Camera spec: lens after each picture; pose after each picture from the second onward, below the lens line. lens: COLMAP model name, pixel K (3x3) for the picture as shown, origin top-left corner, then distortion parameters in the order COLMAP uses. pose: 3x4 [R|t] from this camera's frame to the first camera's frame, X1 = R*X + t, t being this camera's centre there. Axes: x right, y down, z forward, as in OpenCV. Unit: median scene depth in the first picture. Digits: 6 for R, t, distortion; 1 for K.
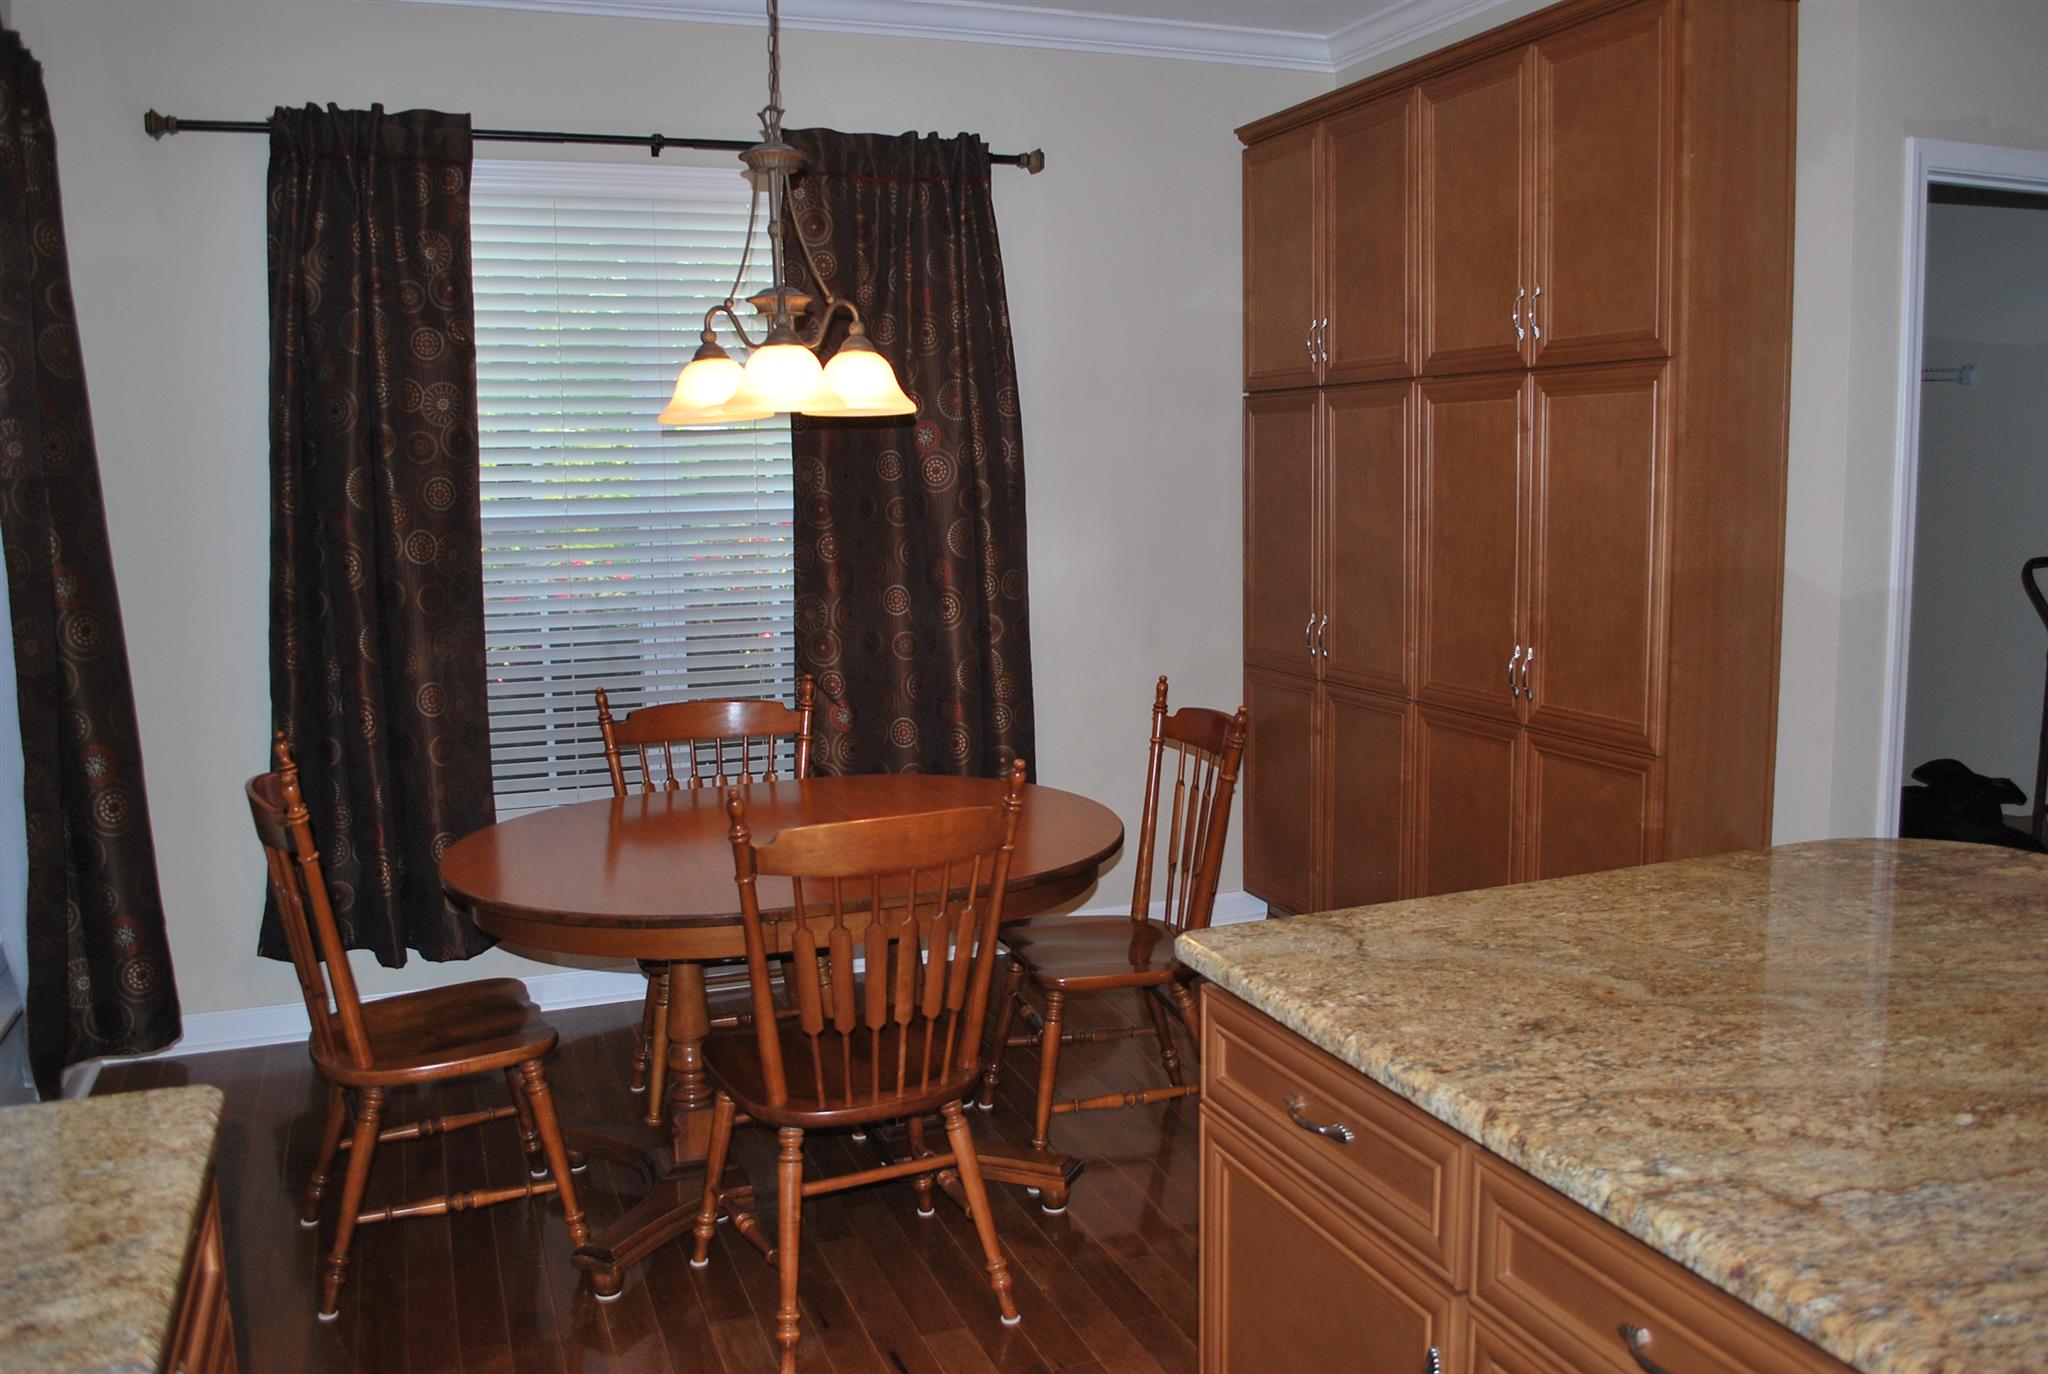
lens RADIAL K [[1613.6, 0, 1030.4], [0, 1613.6, 678.7], [0, 0, 1]] dist [-0.083543, 0.014721]
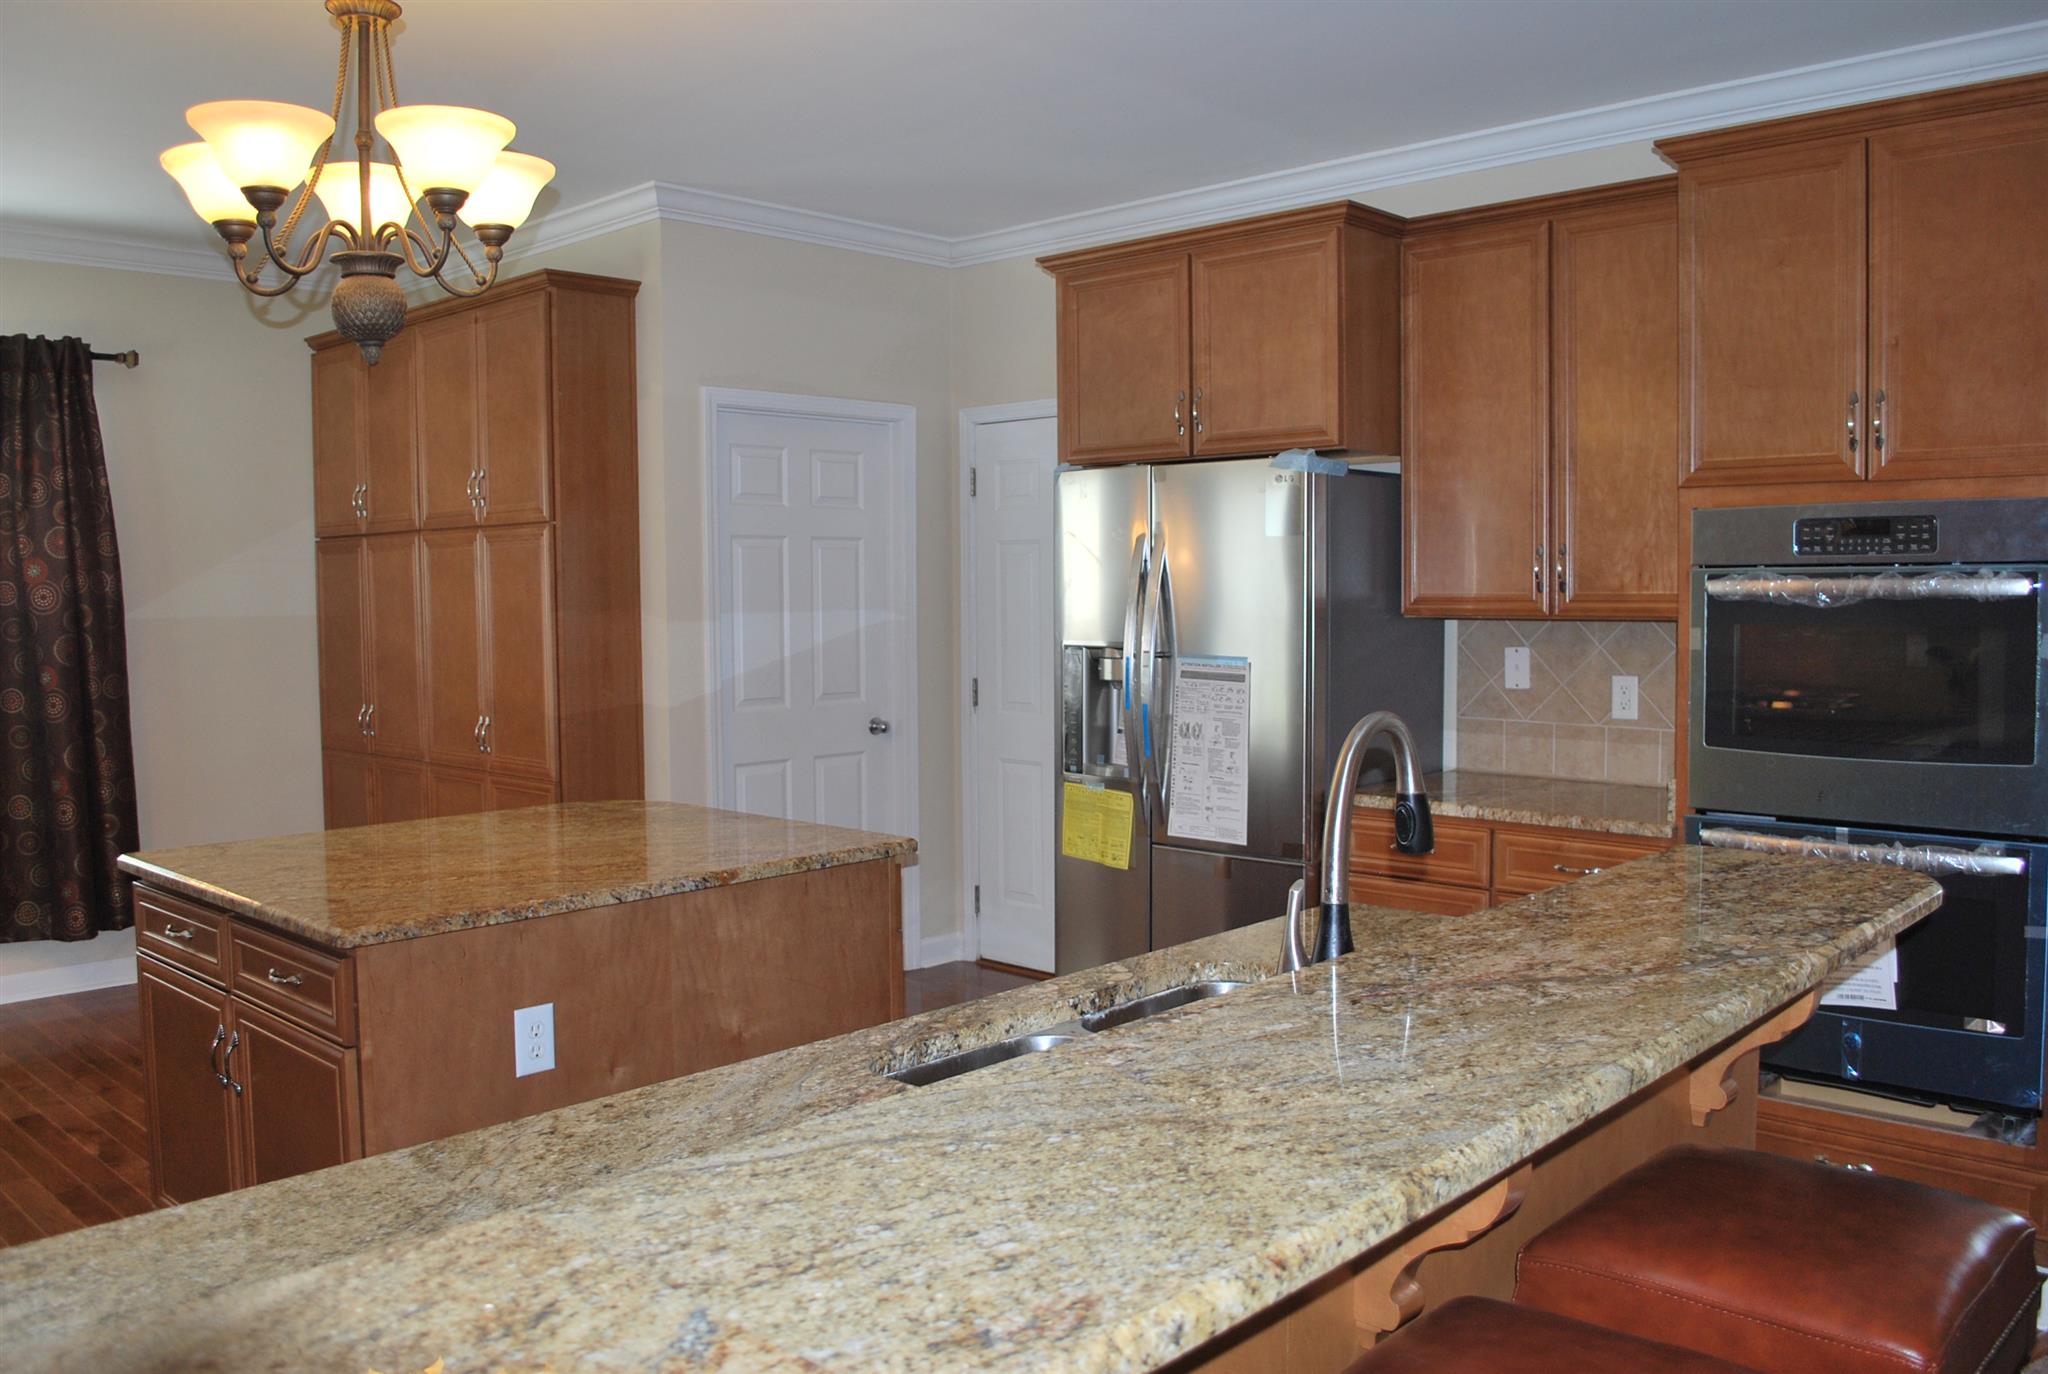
lens RADIAL K [[1613.6, 0, 1030.4], [0, 1613.6, 678.7], [0, 0, 1]] dist [-0.083543, 0.014721]
pose [[0.902906, -0.015696, 0.429552, 0.114713], [0.051067, 0.996172, -0.070941, 0.063146], [-0.426795, 0.085989, 0.900251, -0.442529]]
